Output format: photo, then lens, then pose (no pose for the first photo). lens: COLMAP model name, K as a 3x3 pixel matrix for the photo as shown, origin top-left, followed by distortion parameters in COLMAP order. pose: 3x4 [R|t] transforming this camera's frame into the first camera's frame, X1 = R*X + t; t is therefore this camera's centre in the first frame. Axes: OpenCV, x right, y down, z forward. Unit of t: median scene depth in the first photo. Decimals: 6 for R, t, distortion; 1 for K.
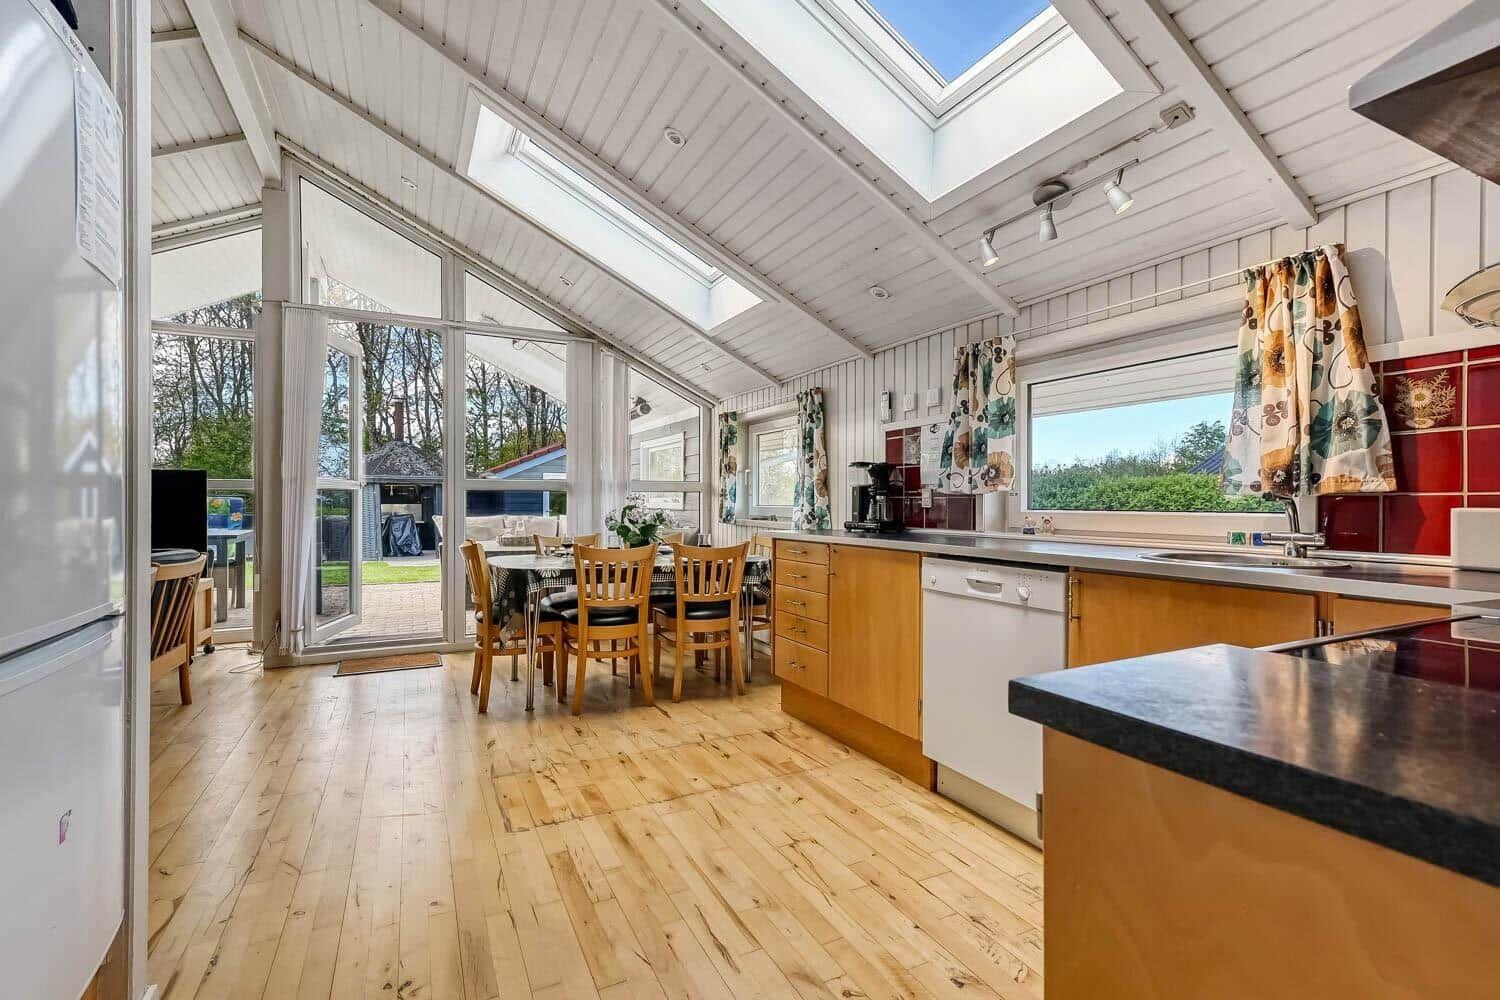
lens RADIAL K [[694.8, 0, 750.0], [0, 694.8, 500.0], [0, 0, 1]] dist [-0.000819, 0.000151]
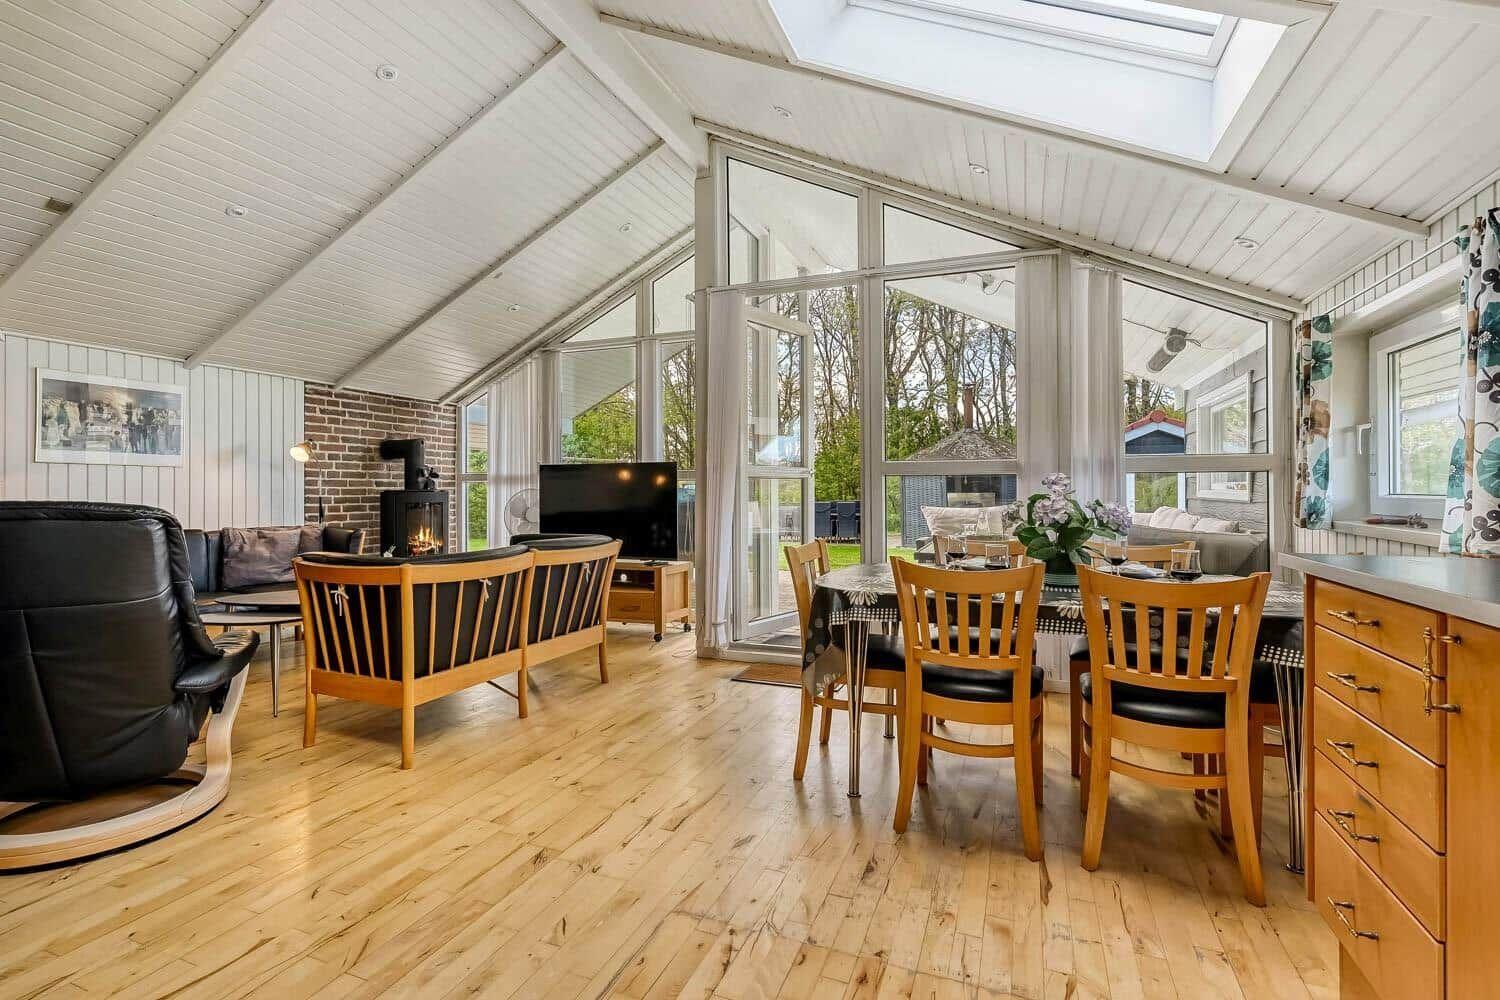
lens RADIAL K [[704.7, 0, 725.7], [0, 704.7, 485.9], [0, 0, 1]] dist [-0.001339, 0.000270]
pose [[0.647337, -0.009899, -0.762140, 0.136748], [0.006133, 0.999951, -0.007779, 0.004126], [0.762179, 0.000362, 0.647366, 0.486305]]
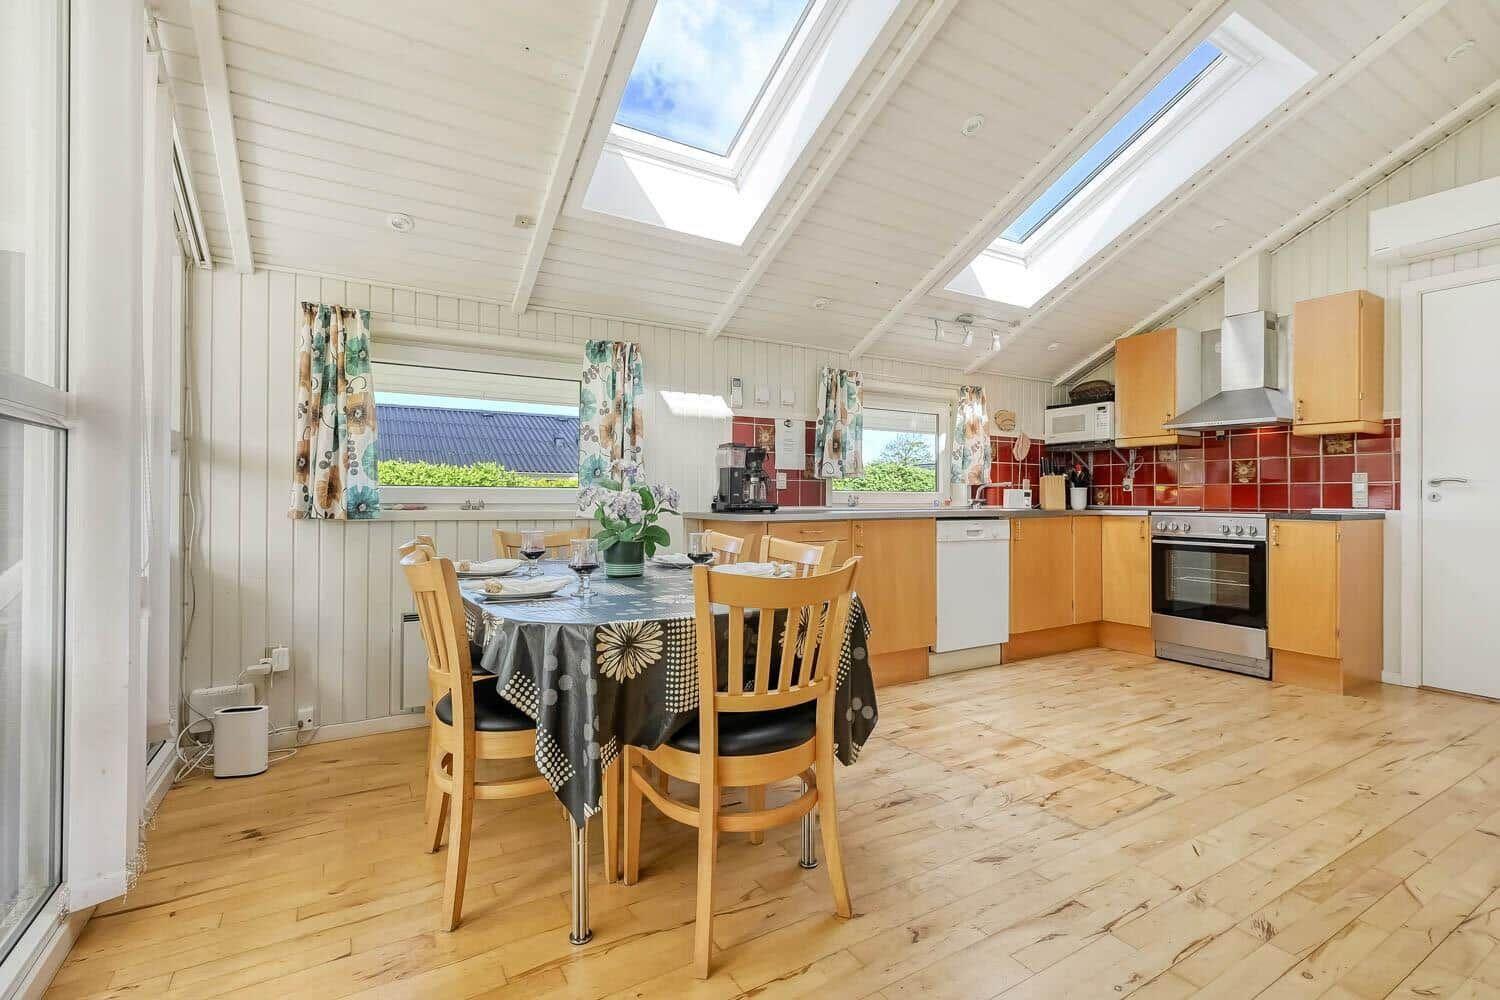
lens RADIAL K [[648.4, 0, 753.2], [0, 648.4, 494.5], [0, 0, 1]] dist [-0.000505, 0.000232]
pose [[-0.074068, 0.002840, 0.997249, -0.850055], [-0.004934, 0.999983, -0.003215, 0.024211], [-0.997241, -0.005159, -0.074052, 1.141507]]
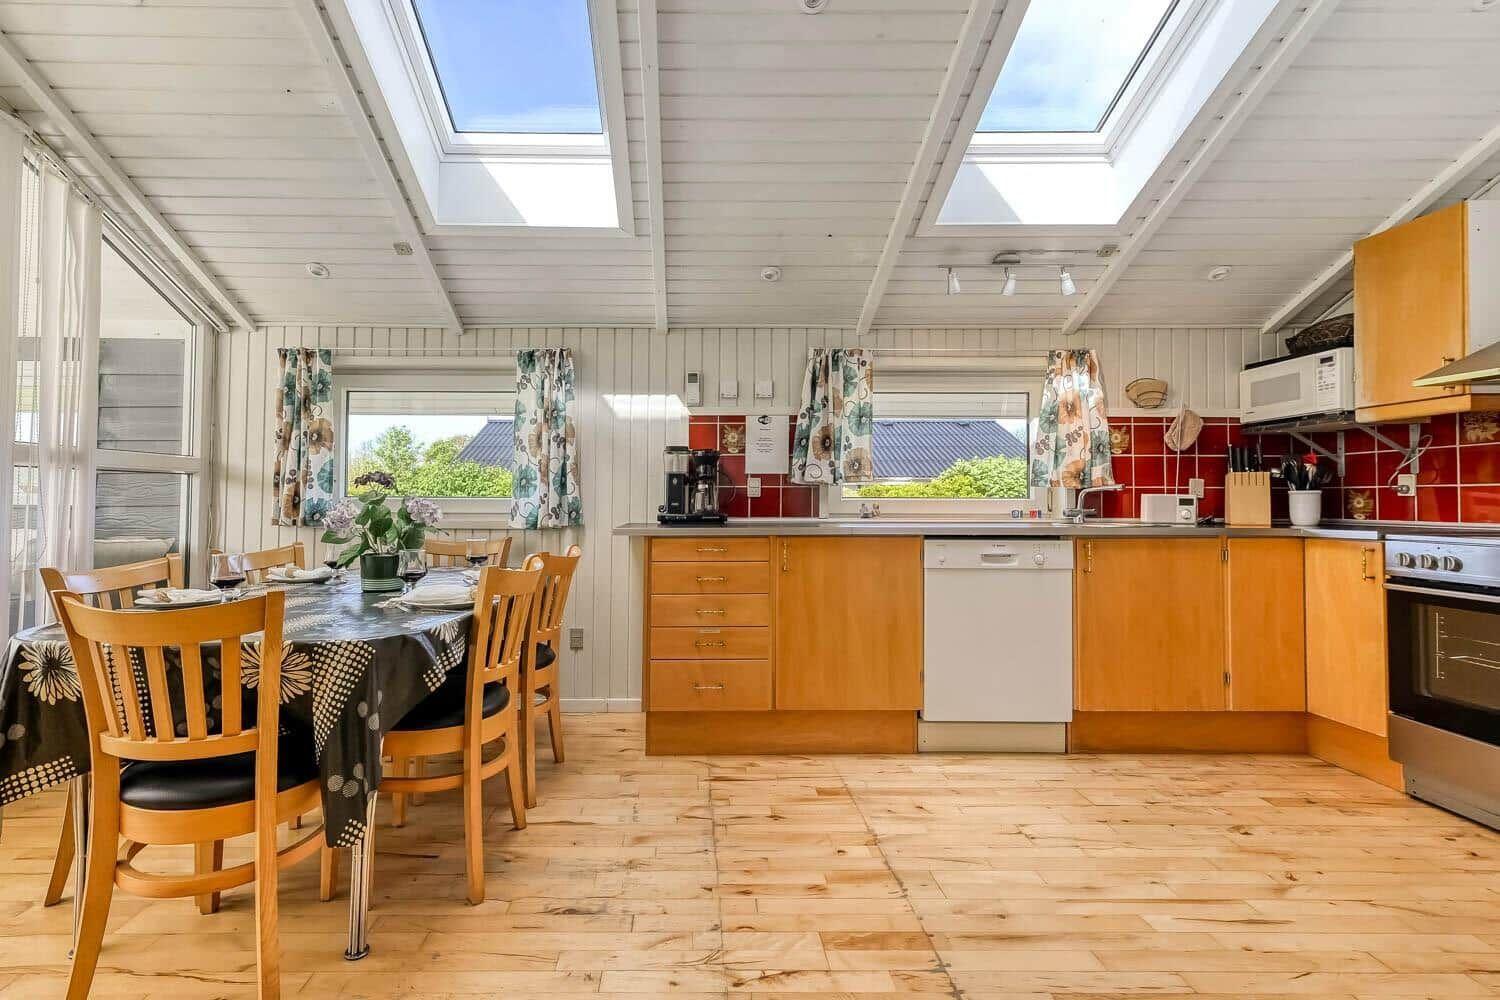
lens RADIAL K [[656.1, 0, 714.7], [0, 656.1, 484.8], [0, 0, 1]] dist [0.001320, 0.000038]
pose [[0.432628, 0.017852, 0.901396, -0.634963], [-0.002078, 0.999821, -0.018804, 0.011321], [-0.901570, 0.006262, 0.432588, 0.647800]]
